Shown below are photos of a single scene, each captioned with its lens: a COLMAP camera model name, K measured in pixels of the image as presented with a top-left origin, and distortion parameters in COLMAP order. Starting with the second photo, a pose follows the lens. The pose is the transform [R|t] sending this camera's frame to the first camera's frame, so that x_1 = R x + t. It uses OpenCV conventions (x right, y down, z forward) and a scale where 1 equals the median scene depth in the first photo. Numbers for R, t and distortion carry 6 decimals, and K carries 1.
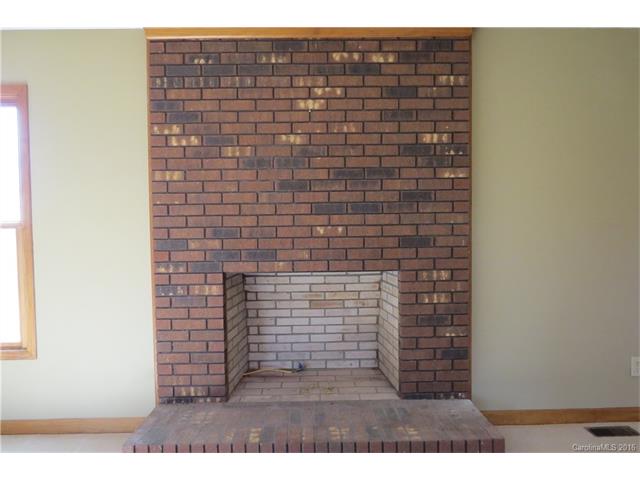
lens RADIAL K [[462.1, 0, 316.6], [0, 462.1, 236.9], [0, 0, 1]] dist [-0.005343, 0.000558]
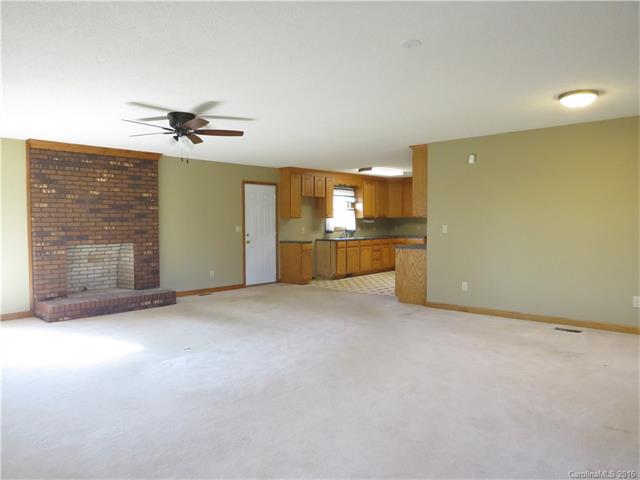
lens RADIAL K [[462.1, 0, 318.6], [0, 462.1, 238.7], [0, 0, 1]] dist [-0.005343, 0.000558]
pose [[0.681639, -0.016821, 0.731495, -1.085323], [0.021201, 0.999770, 0.003233, 0.063921], [-0.731381, 0.013305, 0.681839, -1.664956]]
